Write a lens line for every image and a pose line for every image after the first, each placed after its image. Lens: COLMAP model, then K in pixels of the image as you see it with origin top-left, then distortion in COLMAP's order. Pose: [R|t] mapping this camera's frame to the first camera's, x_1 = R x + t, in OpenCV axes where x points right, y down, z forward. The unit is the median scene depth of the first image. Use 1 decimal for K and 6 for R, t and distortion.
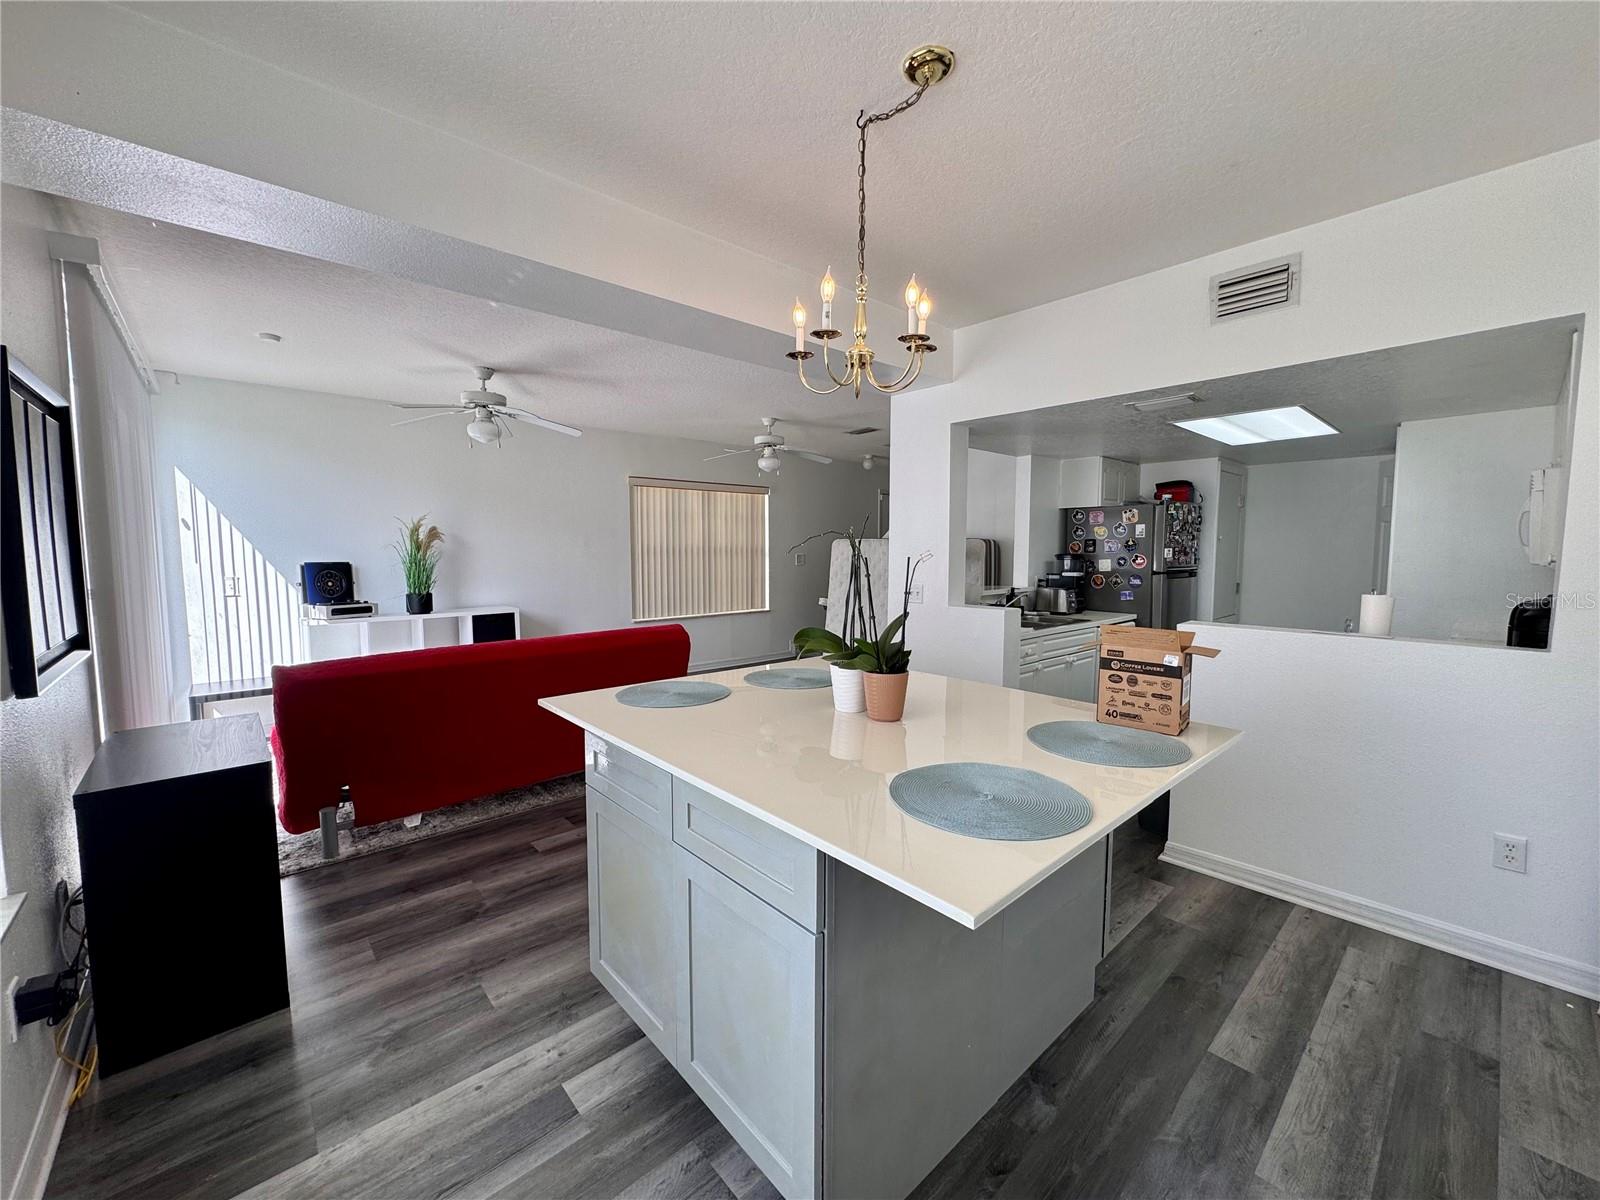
lens RADIAL K [[638.2, 0, 799.5], [0, 638.2, 599.9], [0, 0, 1]] dist [-0.005003, 0.001132]
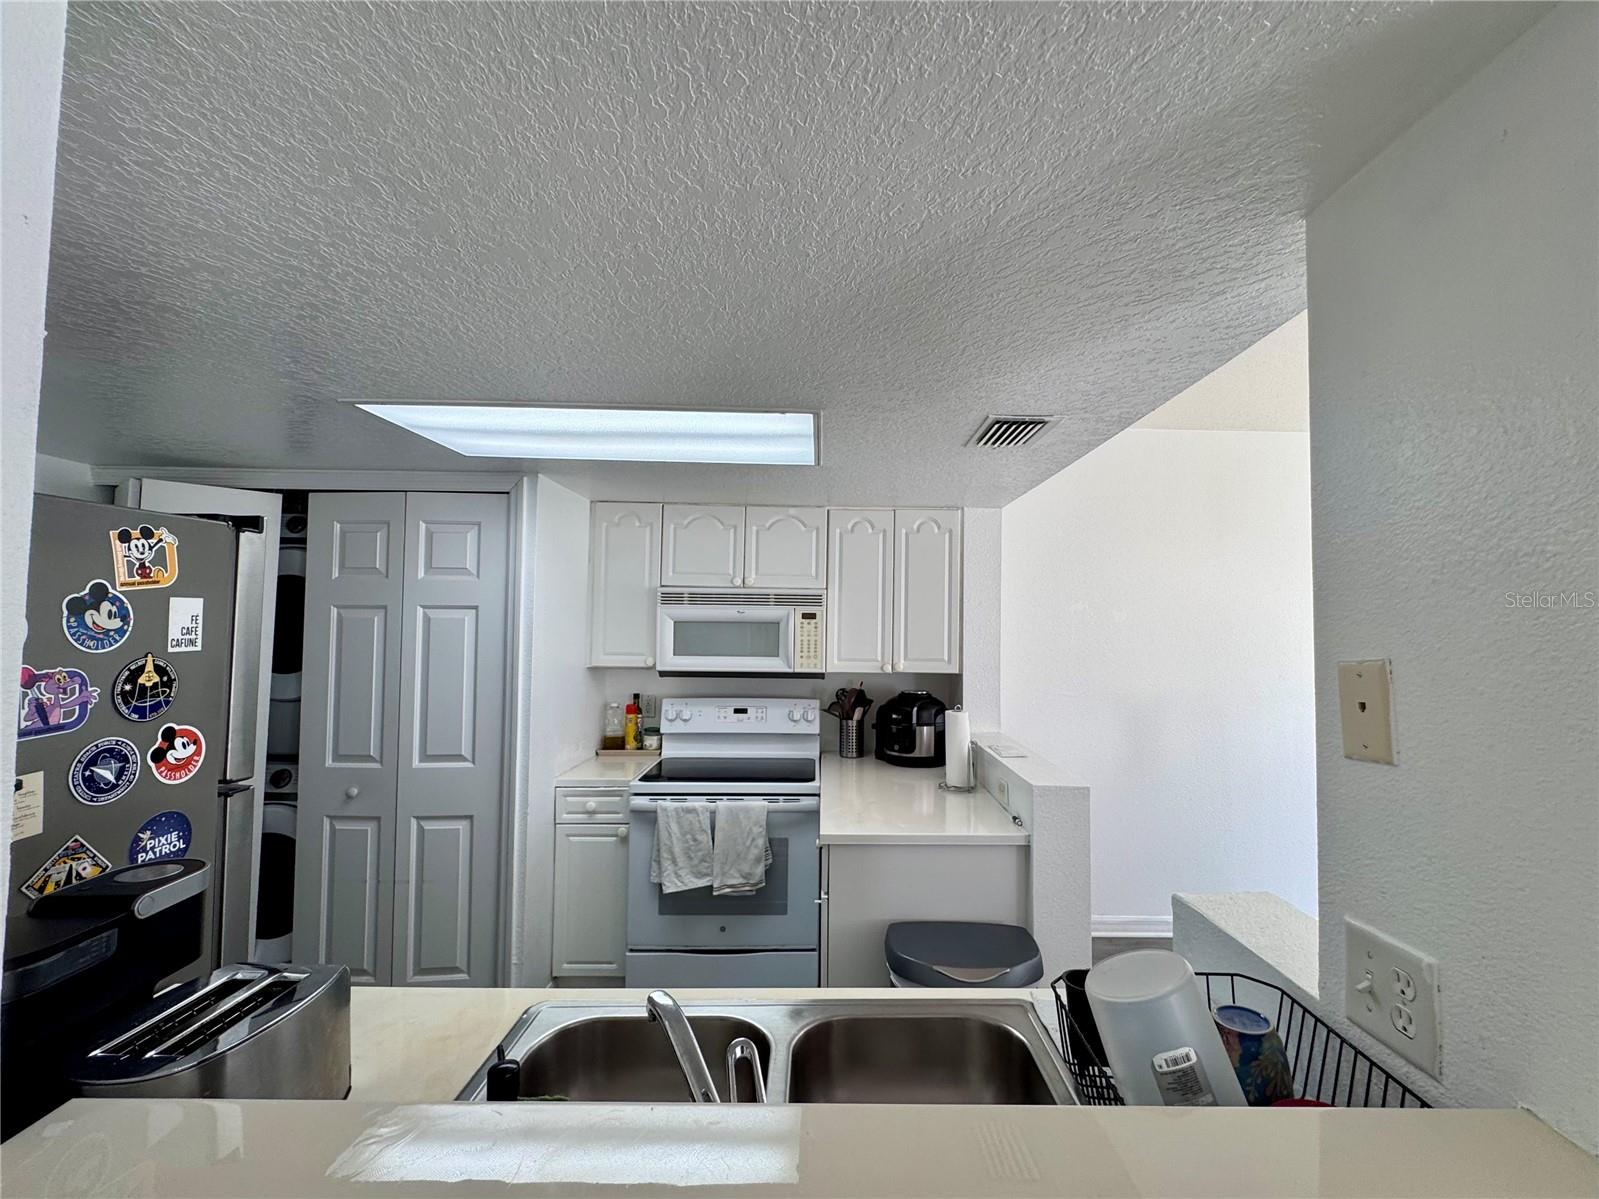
lens RADIAL K [[682.6, 0, 838.8], [0, 682.6, 597.6], [0, 0, 1]] dist [-0.000183, -0.000069]
pose [[-0.755531, 0.017995, 0.654866, 0.306554], [0.038126, 0.999136, 0.016531, -0.189857], [-0.654002, 0.037458, -0.755565, 1.729424]]
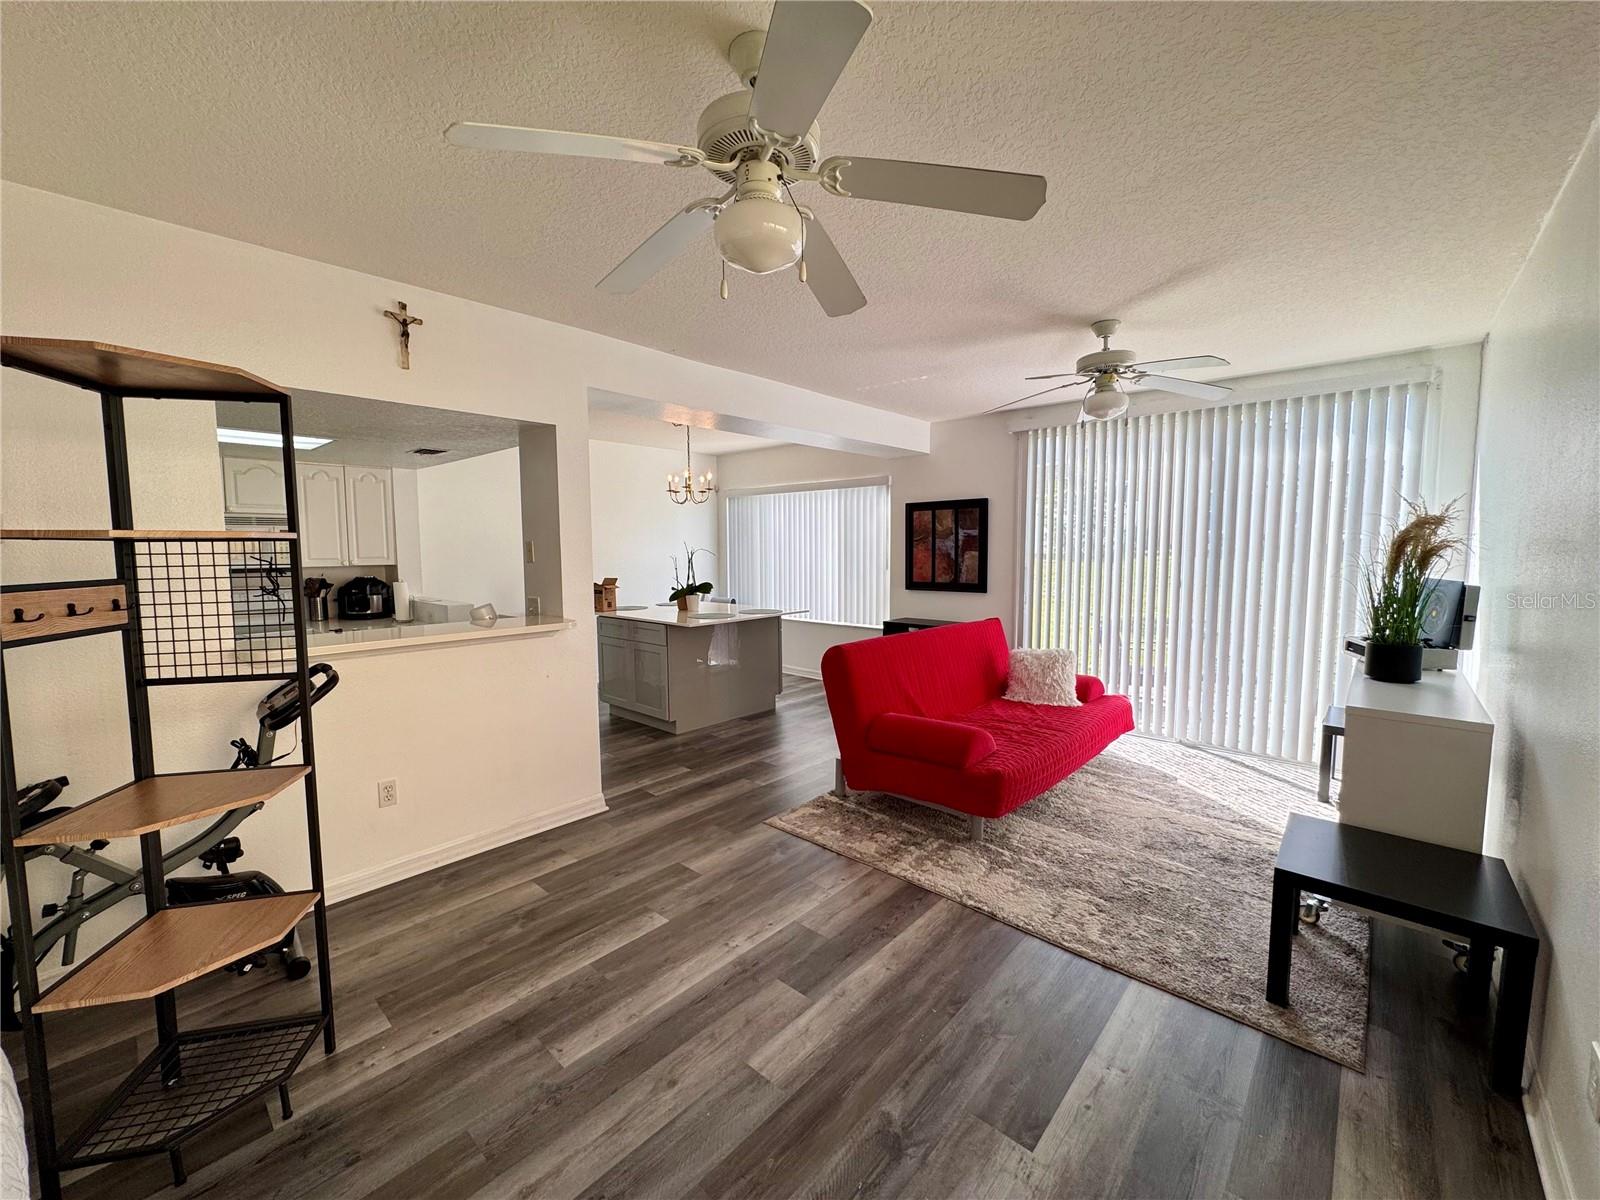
lens RADIAL K [[638.2, 0, 798.6], [0, 638.2, 600.3], [0, 0, 1]] dist [-0.005003, 0.001132]
pose [[-0.995196, 0.013769, -0.096932, -0.079556], [-0.002516, 0.986137, 0.165913, -0.244236], [0.097872, 0.165360, -0.981365, 2.682749]]
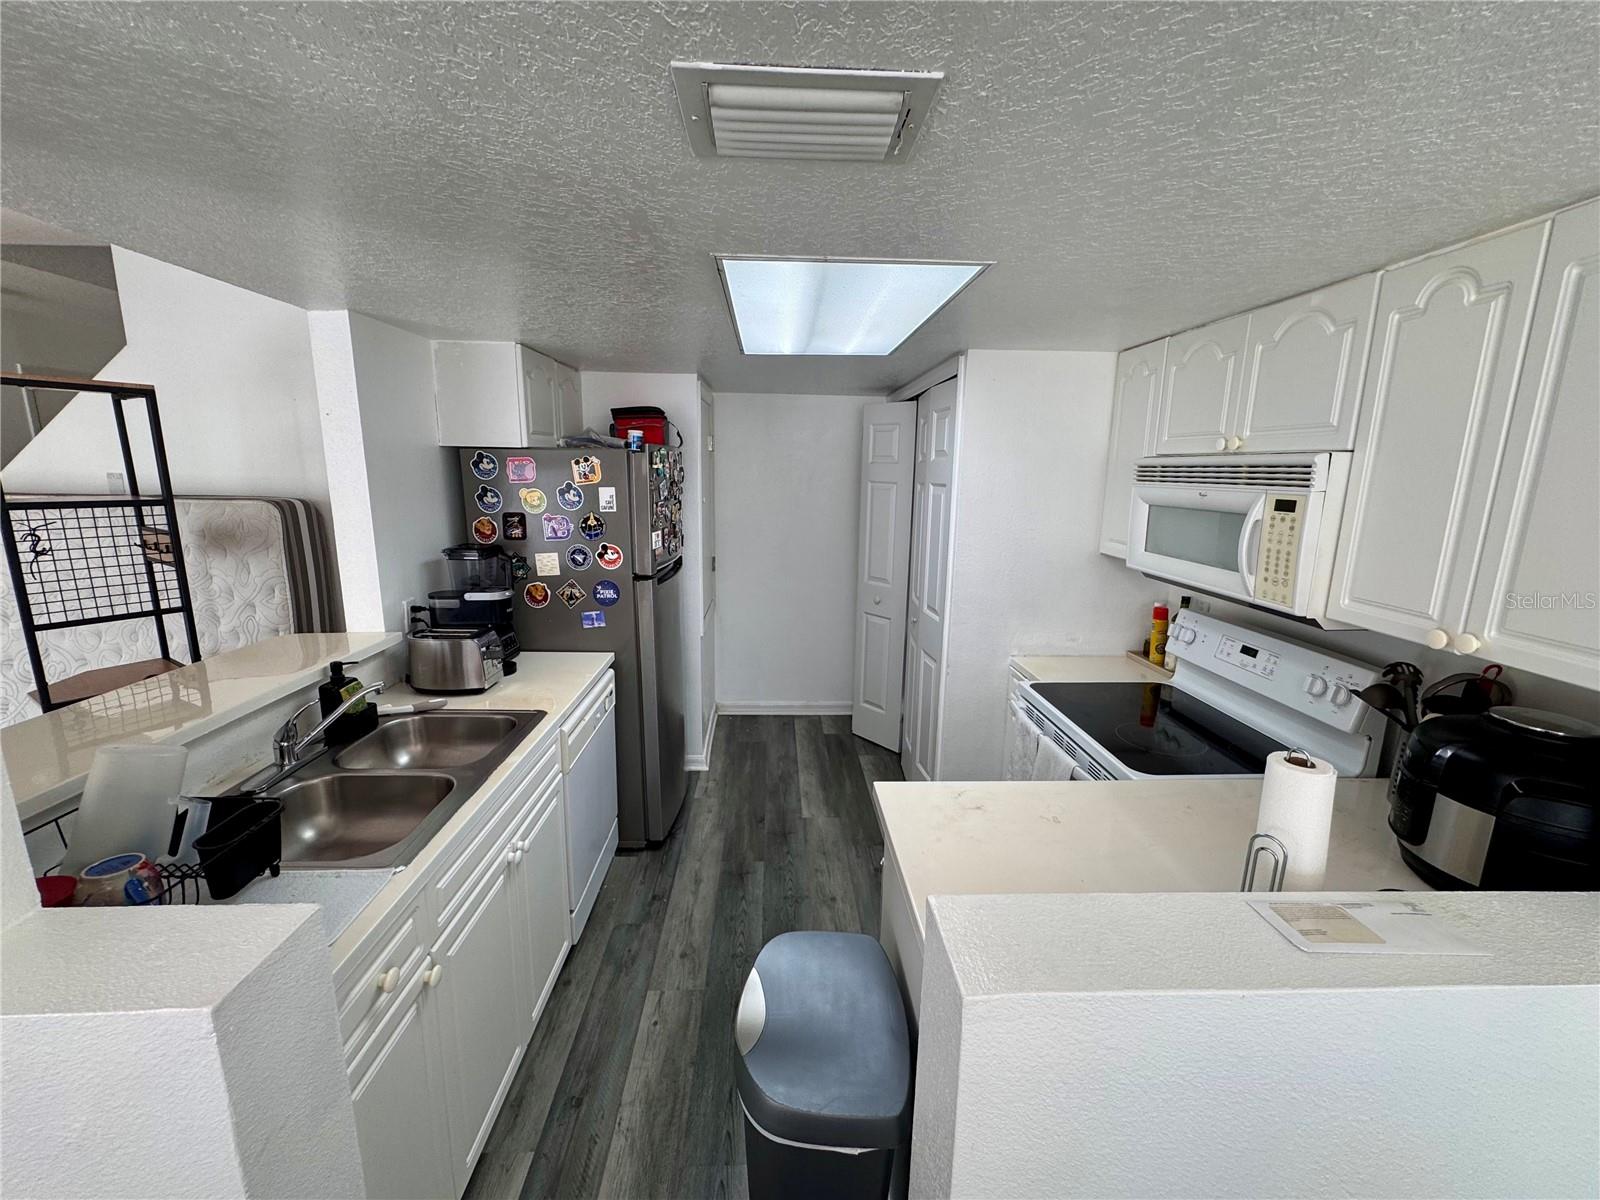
lens RADIAL K [[638.2, 0, 798.6], [0, 638.2, 596.7], [0, 0, 1]] dist [-0.005003, 0.001132]
pose [[0.638690, -0.141348, 0.756370, 0.374045], [0.045757, 0.988220, 0.146038, -0.165219], [-0.768103, -0.058664, 0.637634, 0.894858]]
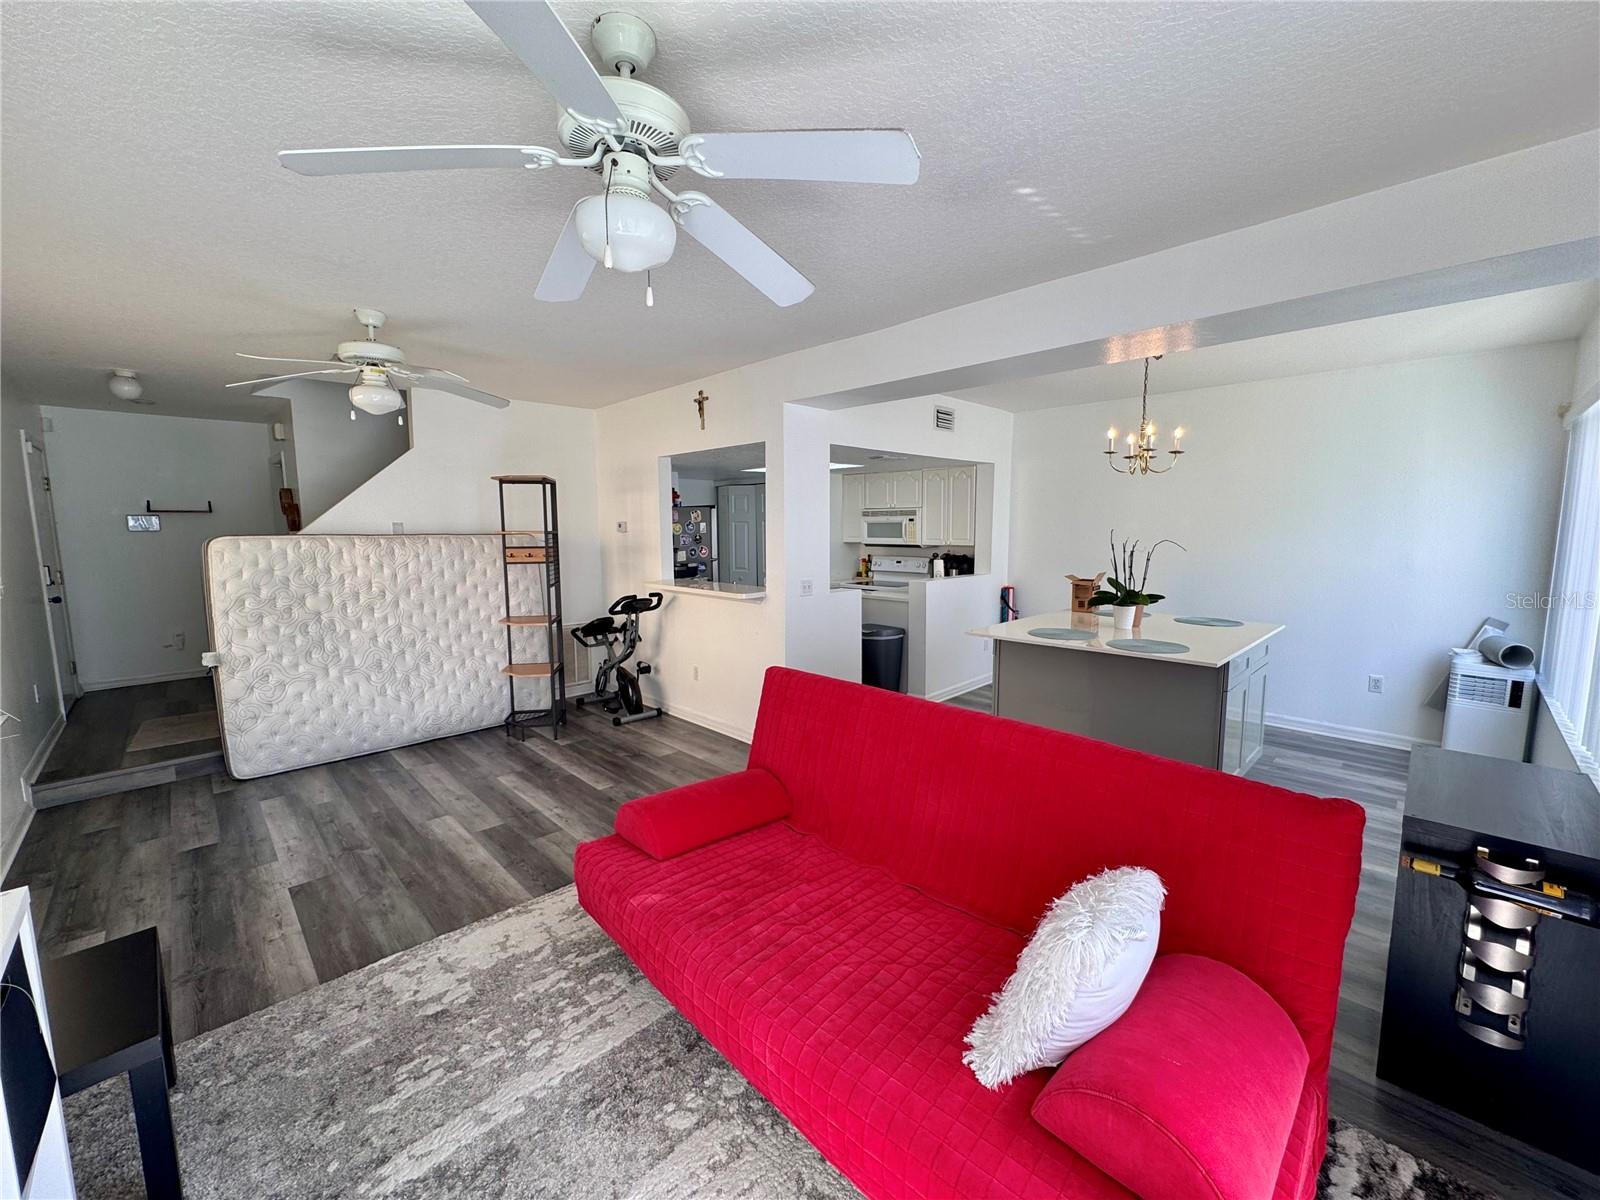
lens RADIAL K [[638.2, 0, 798.4], [0, 638.2, 598.6], [0, 0, 1]] dist [-0.005003, 0.001132]
pose [[-0.042364, -0.114575, 0.992511, -1.287886], [0.087656, 0.989146, 0.117928, -0.170512], [-0.995250, 0.091995, -0.031861, 1.443969]]
